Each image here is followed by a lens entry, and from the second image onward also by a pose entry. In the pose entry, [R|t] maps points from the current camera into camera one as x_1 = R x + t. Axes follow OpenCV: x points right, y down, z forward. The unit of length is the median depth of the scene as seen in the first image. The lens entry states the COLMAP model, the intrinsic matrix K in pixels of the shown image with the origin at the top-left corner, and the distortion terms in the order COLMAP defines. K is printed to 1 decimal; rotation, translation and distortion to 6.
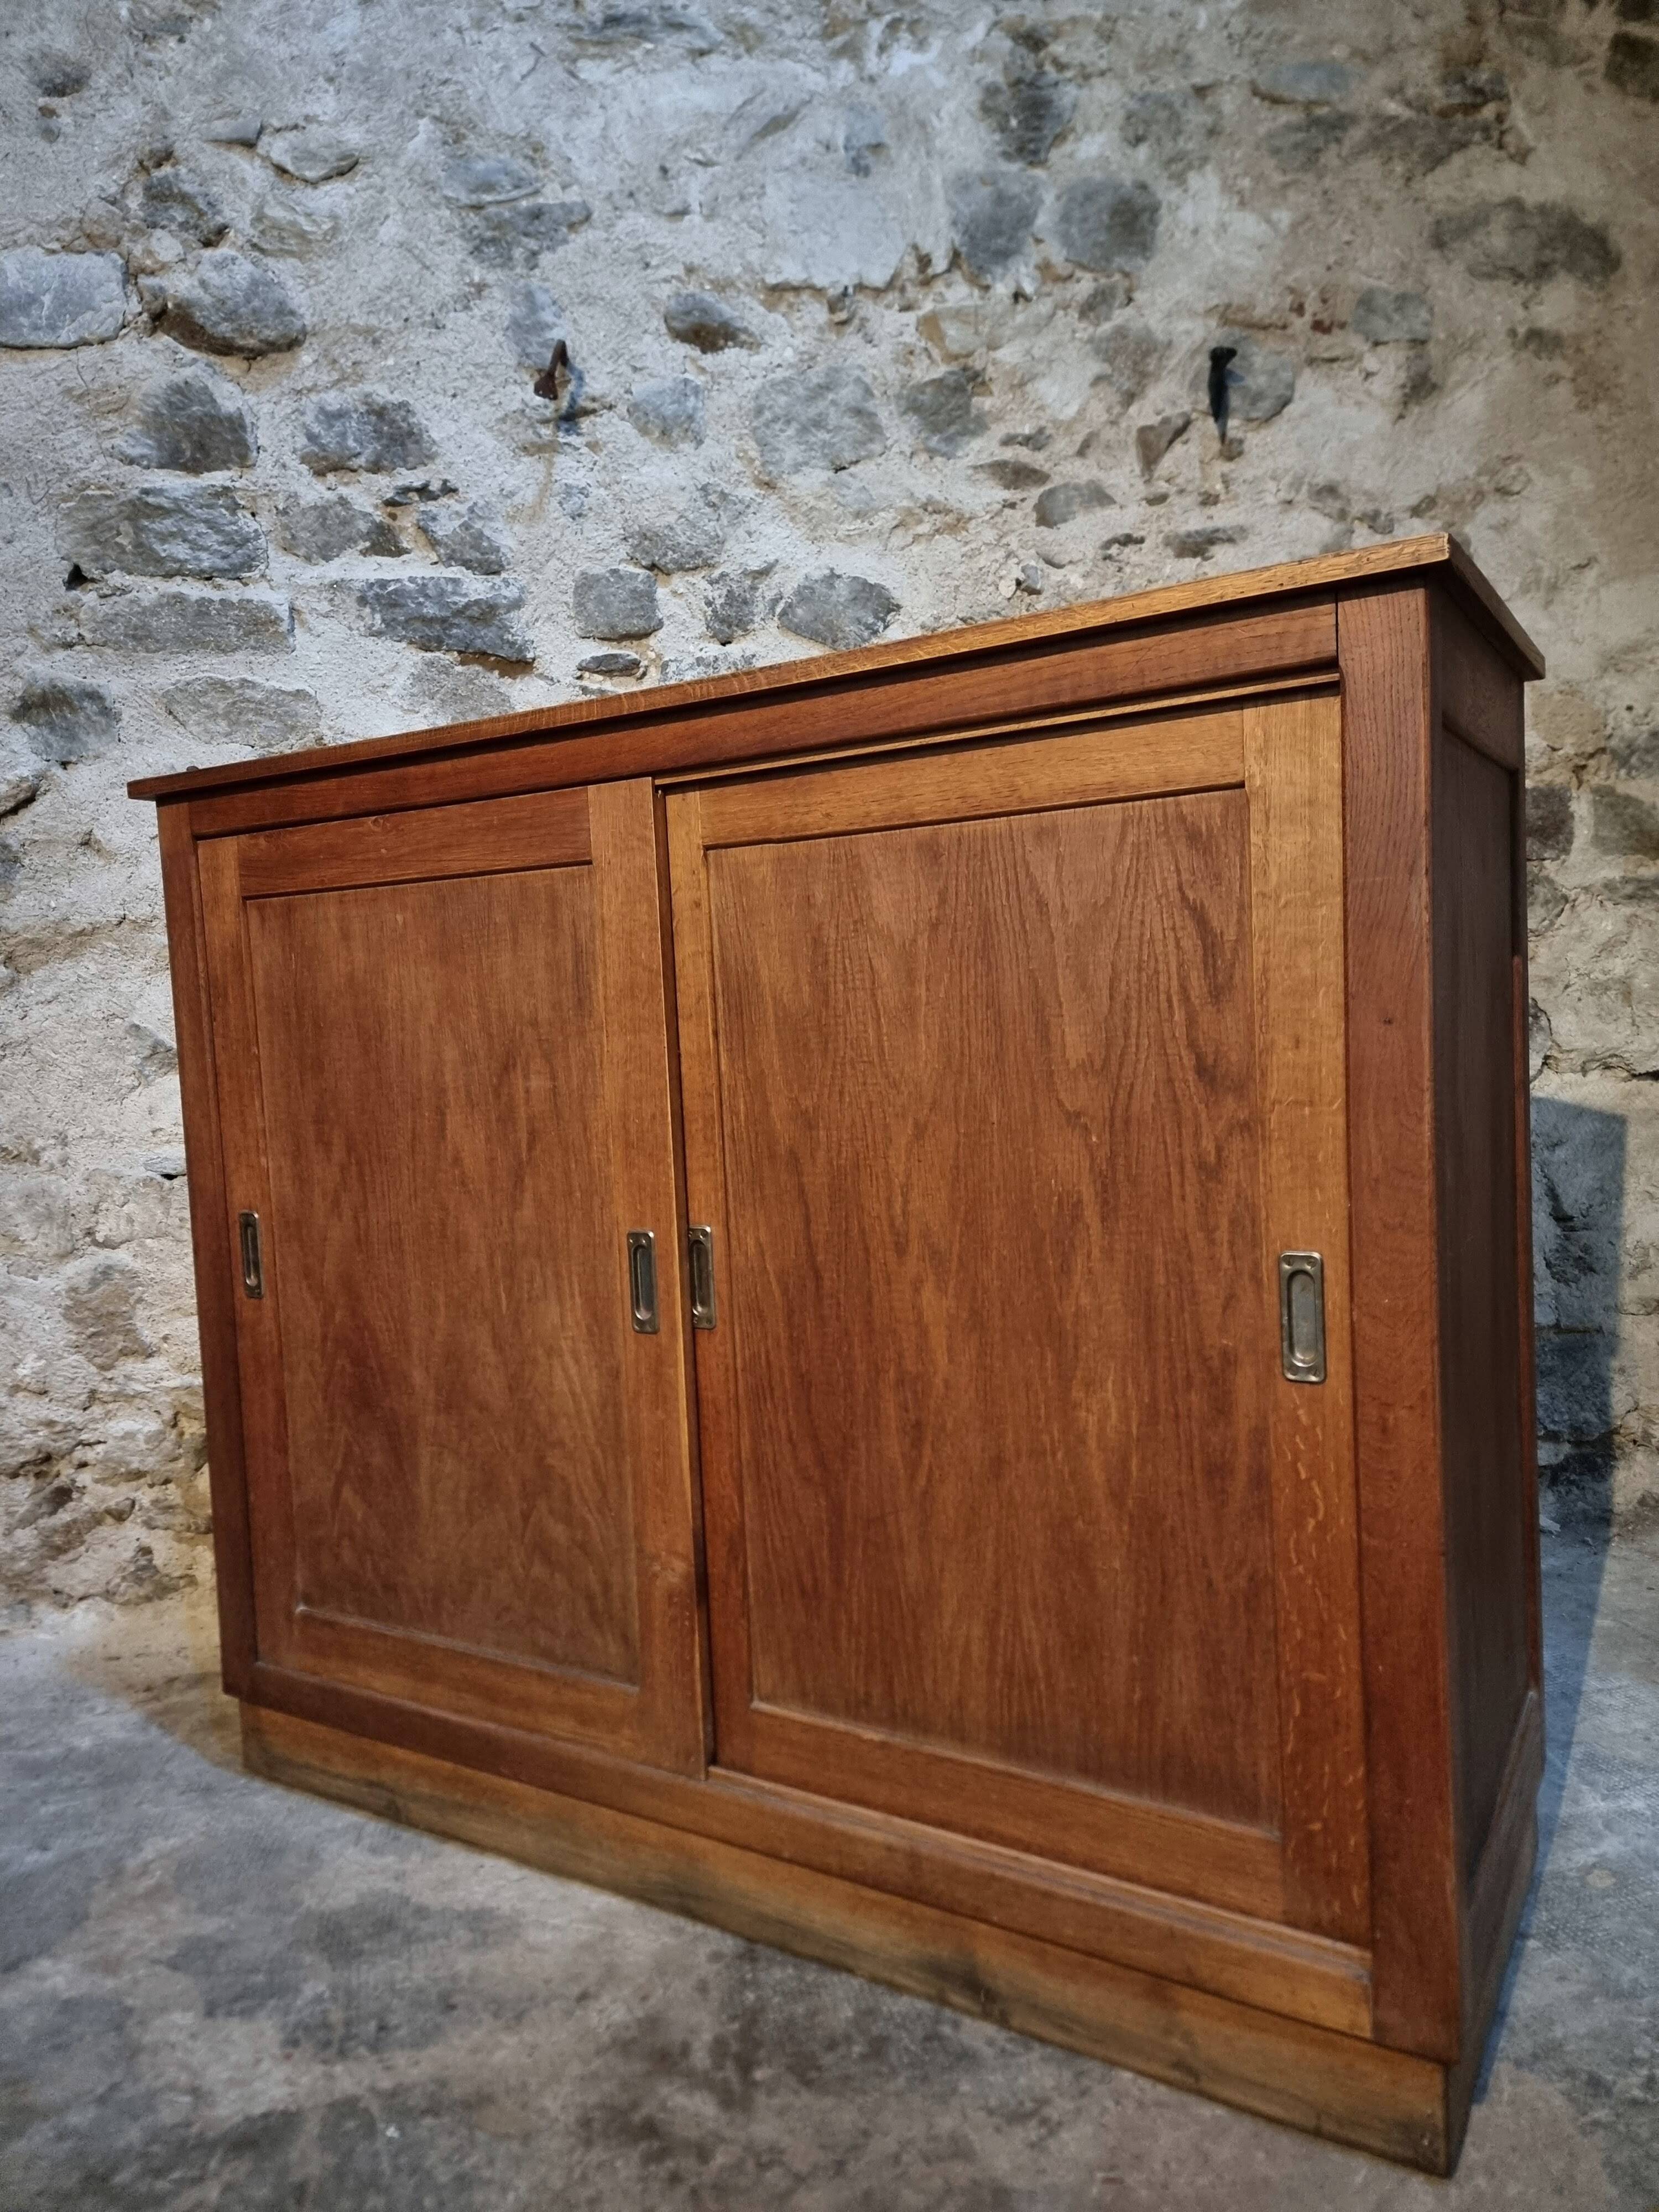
lens RADIAL K [[1559.9, 0, 812.3], [0, 1559.9, 1101.7], [0, 0, 1]] dist [0.062023, -0.056183]
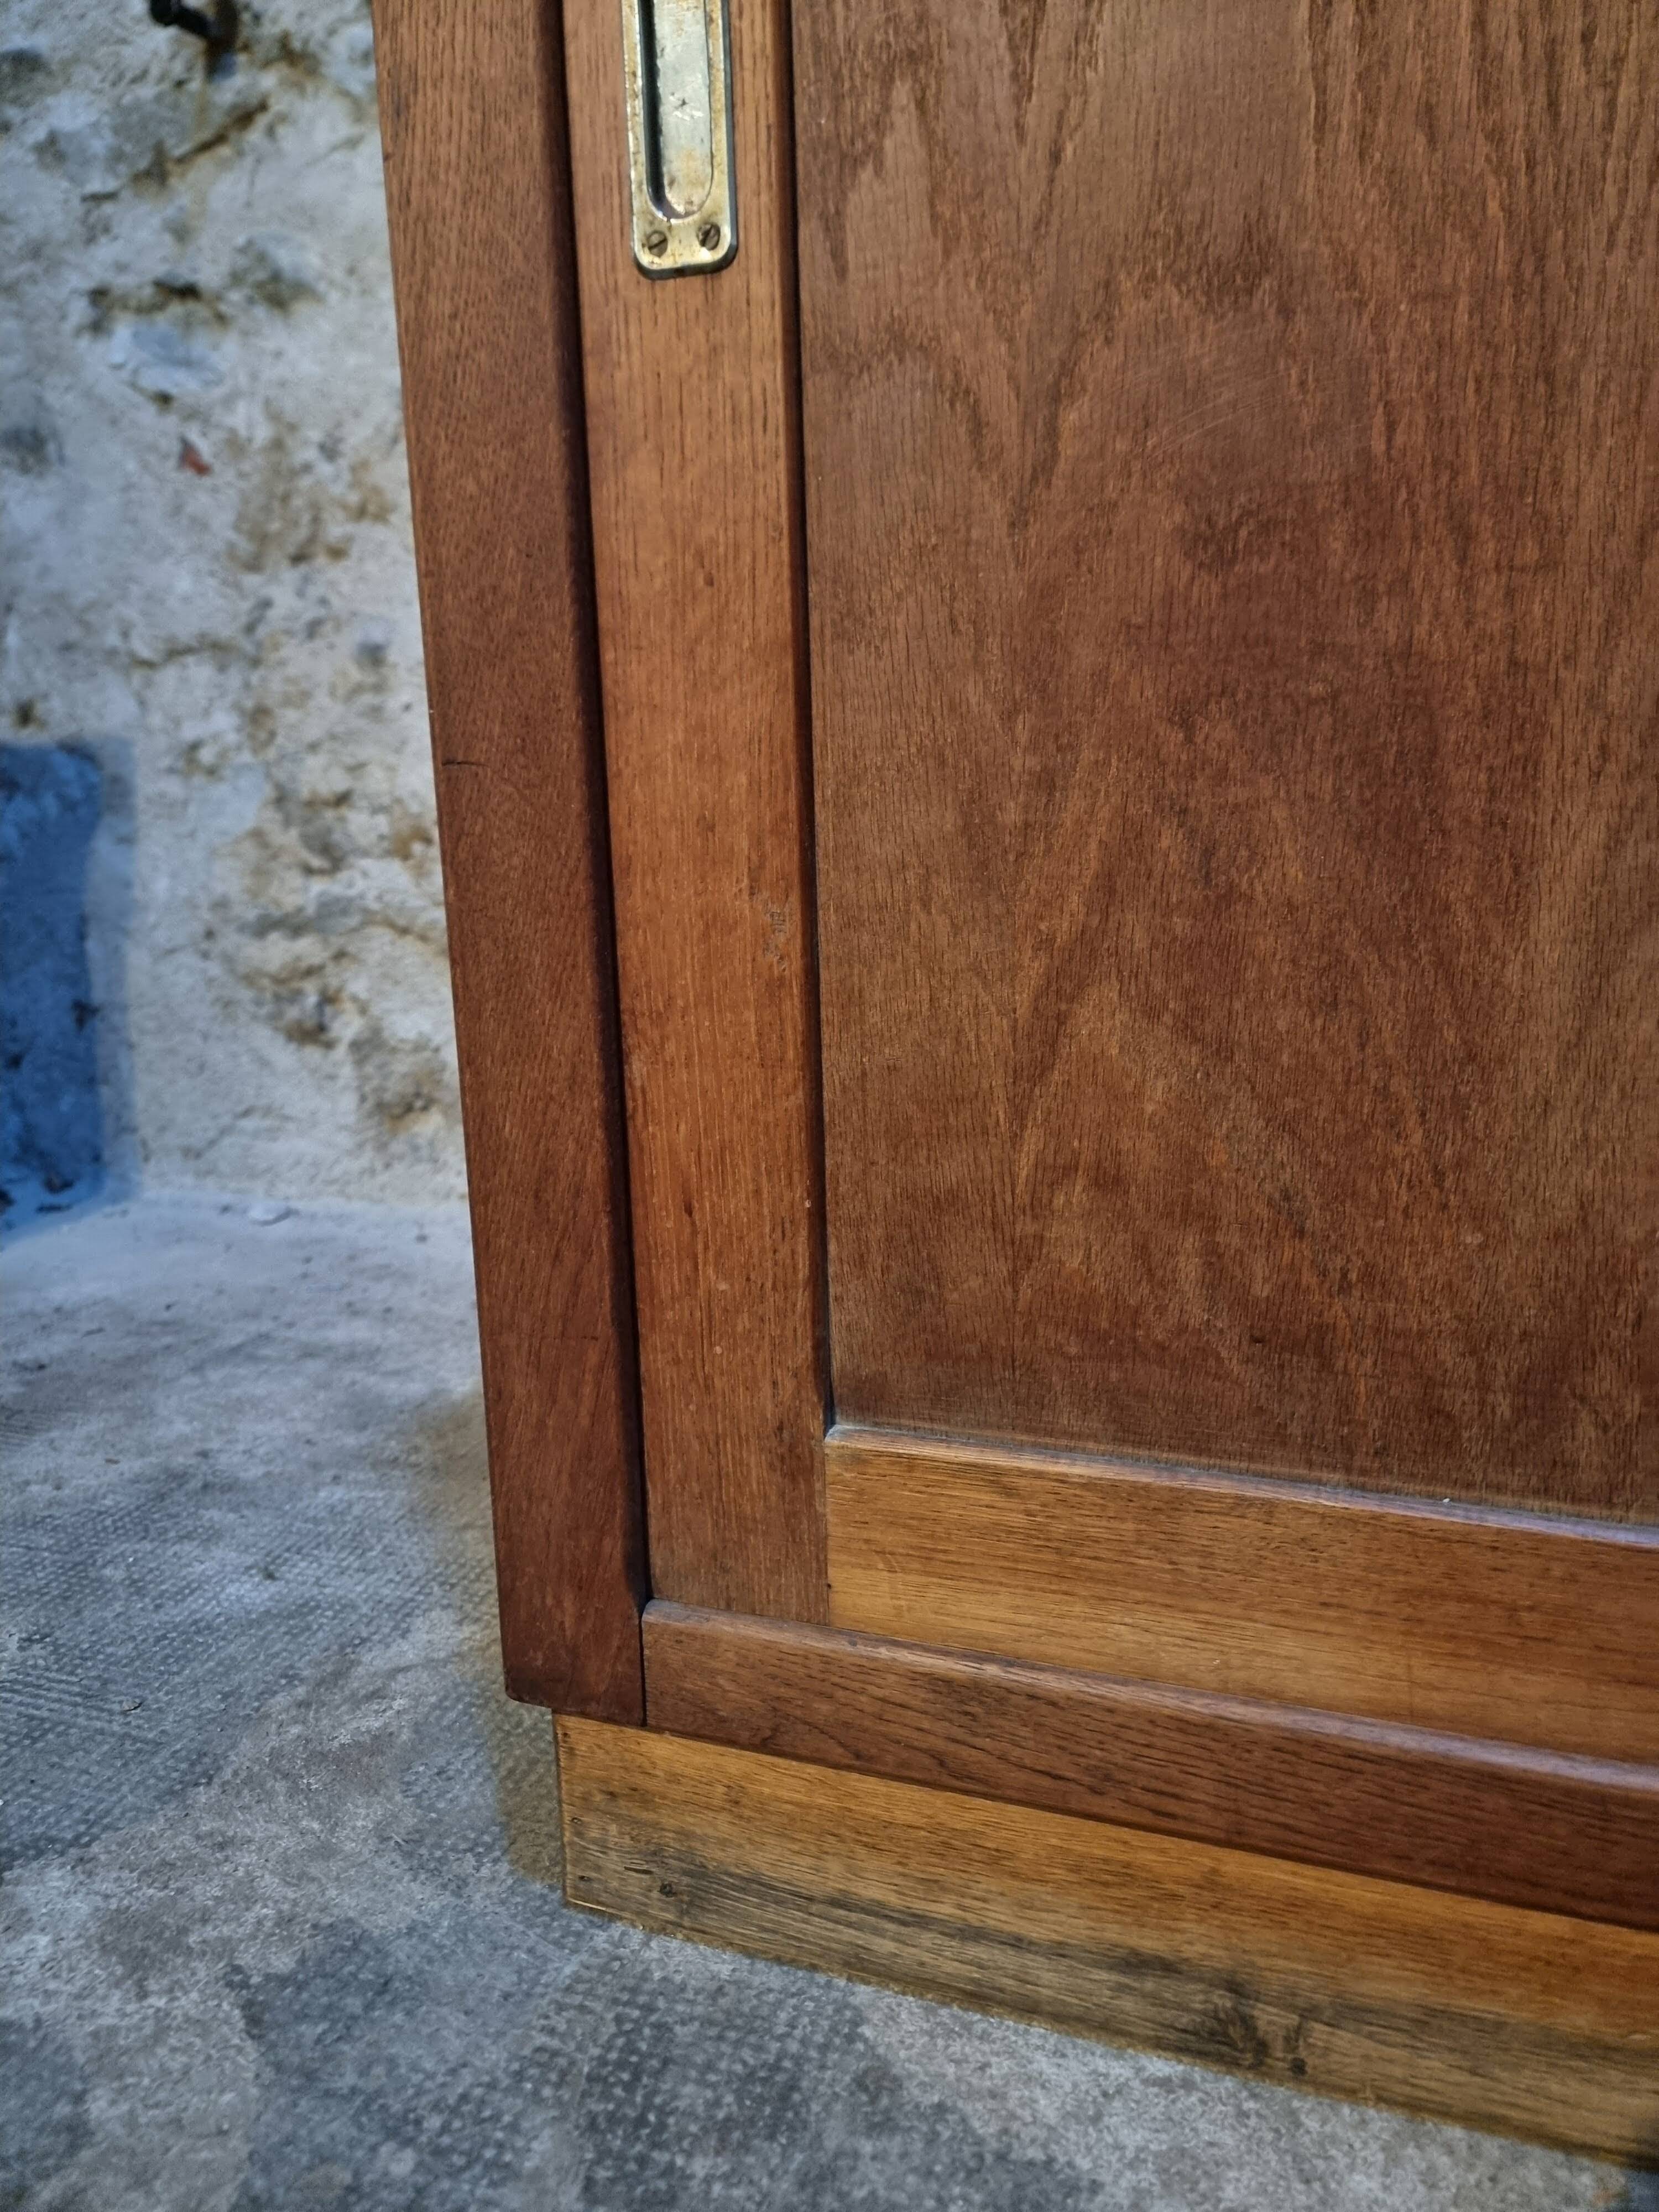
lens RADIAL K [[1553.6, 0, 827.2], [0, 1553.6, 1108.4], [0, 0, 1]] dist [0.069910, -0.066057]
pose [[0.891391, 0.129990, -0.434195, -0.092662], [-0.047032, 0.979347, 0.196642, 0.163226], [0.450789, -0.154864, 0.879094, 0.499279]]
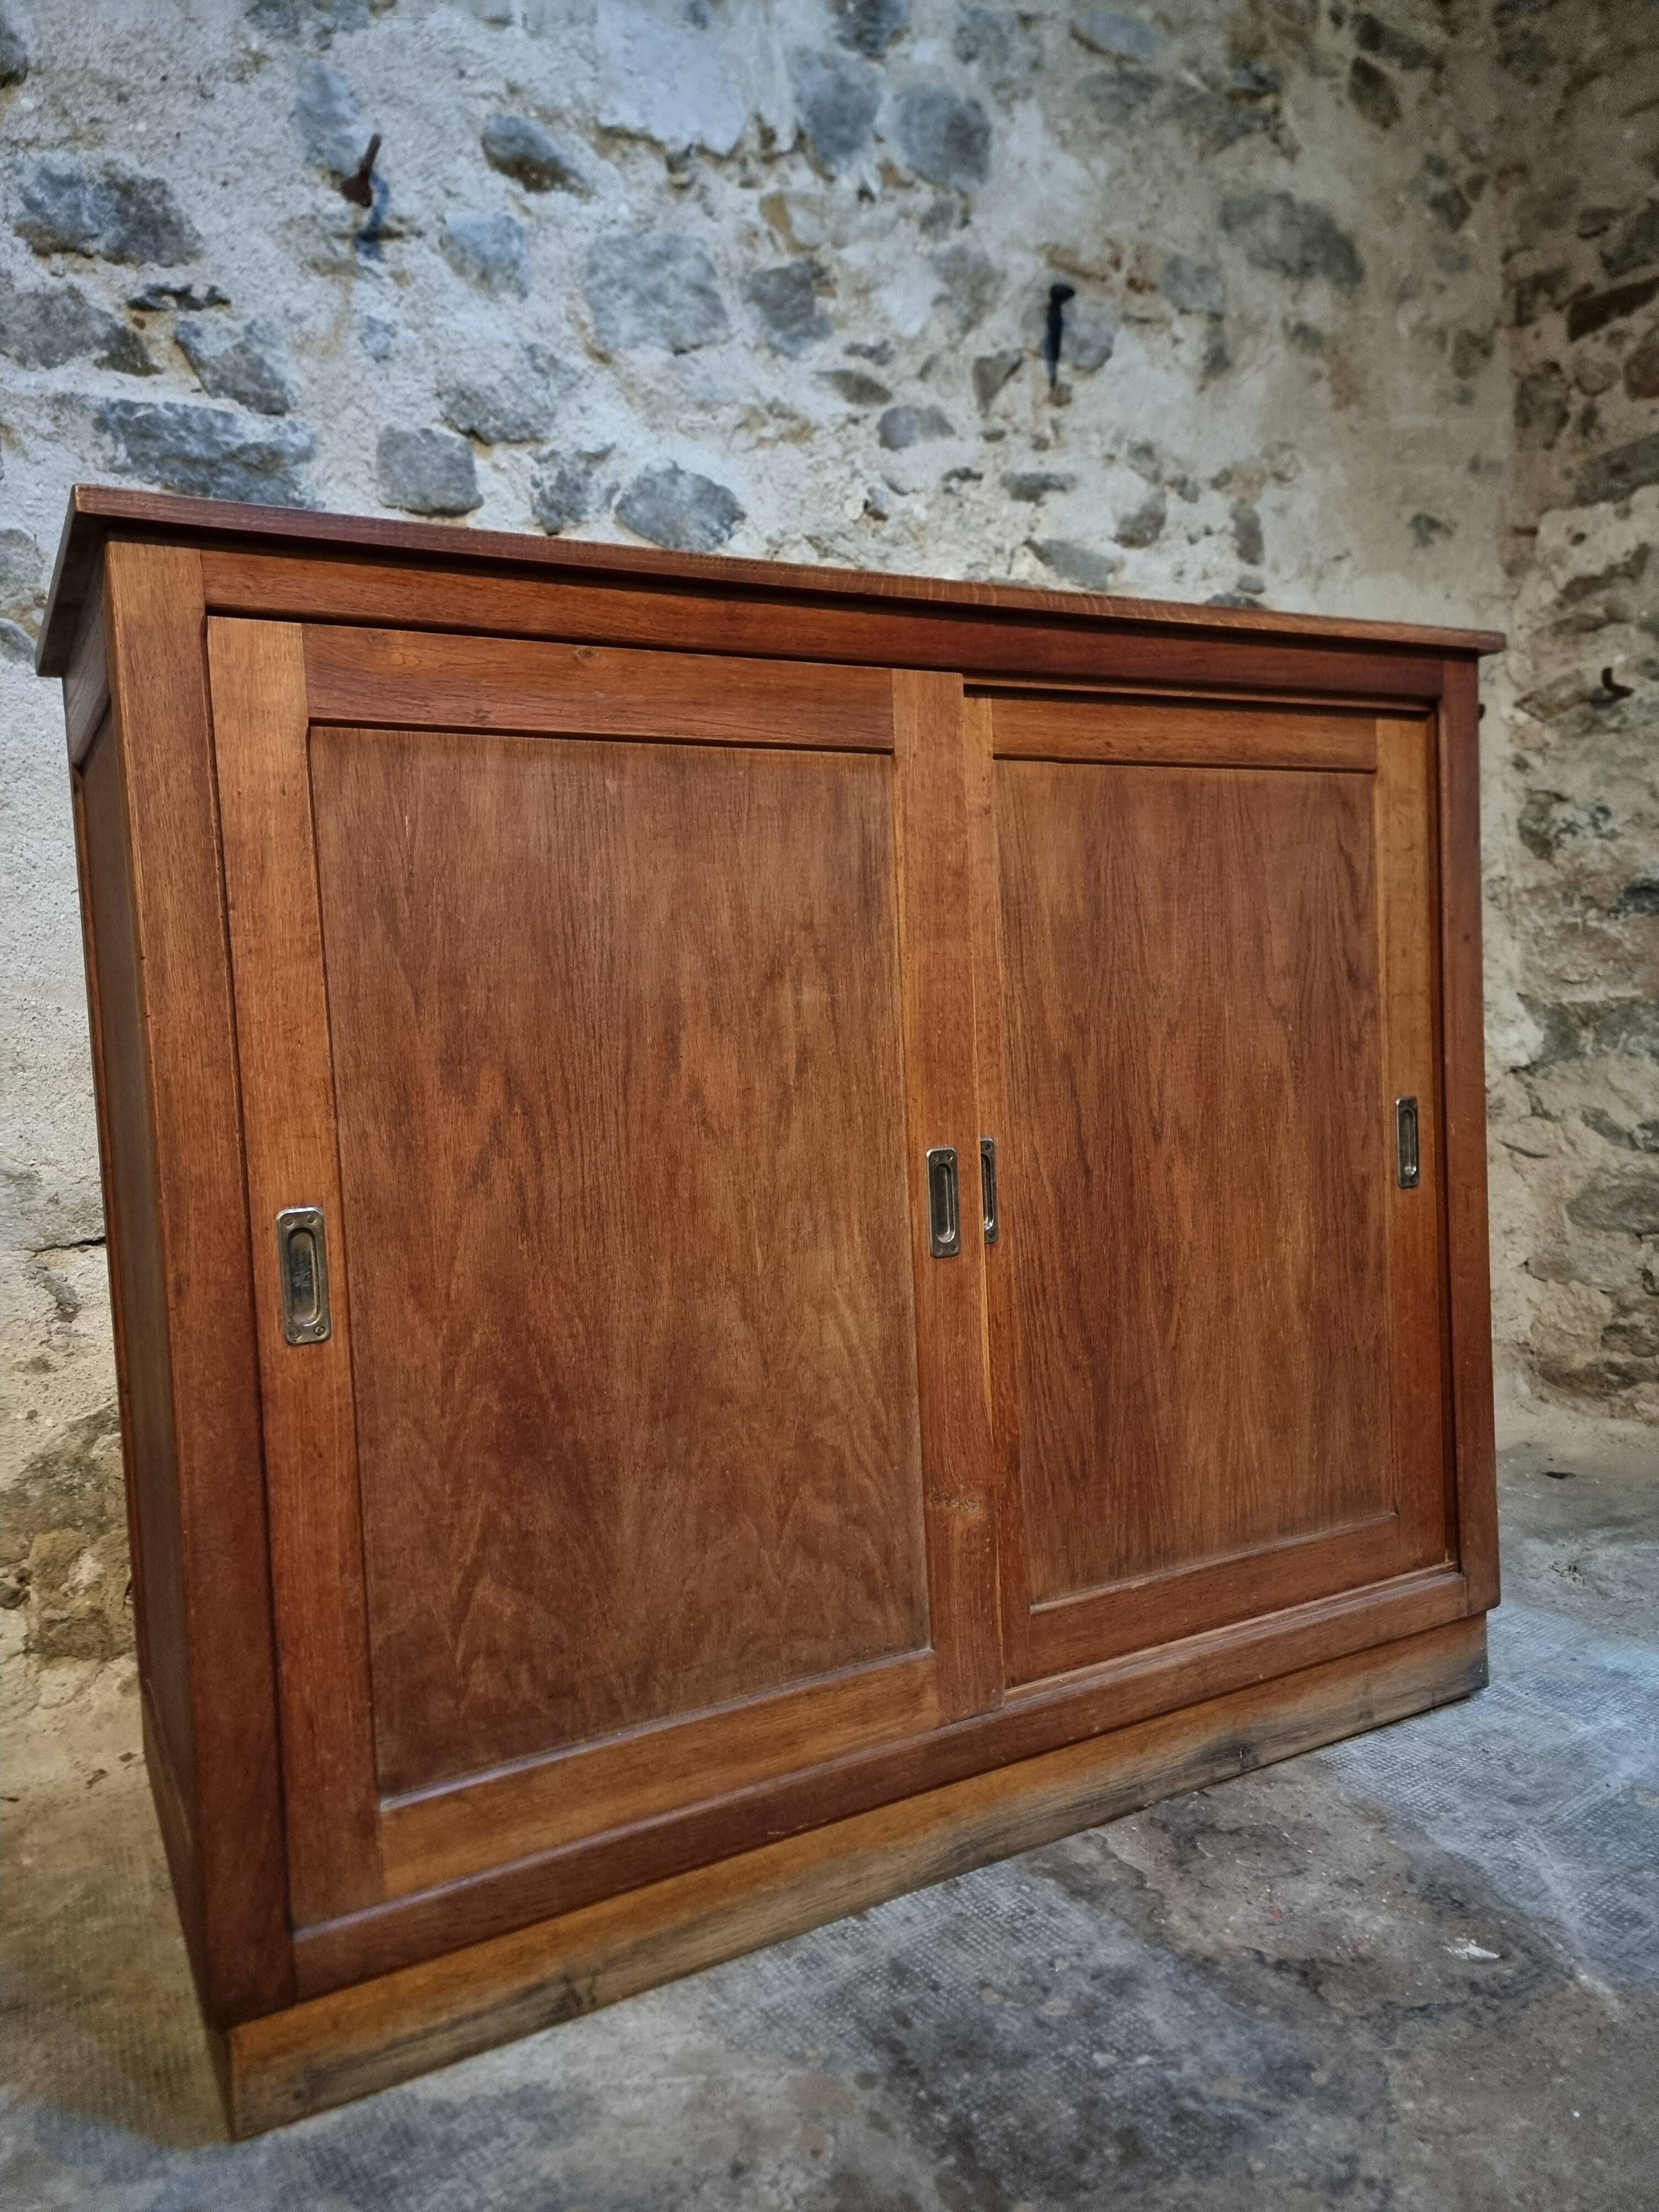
lens RADIAL K [[1553.6, 0, 803.6], [0, 1553.6, 1110.9], [0, 0, 1]] dist [0.069910, -0.066057]
pose [[0.940787, -0.017711, 0.338536, -0.227352], [0.022709, 0.999684, -0.010807, 0.035229], [-0.338238, 0.017855, 0.940891, 0.156116]]
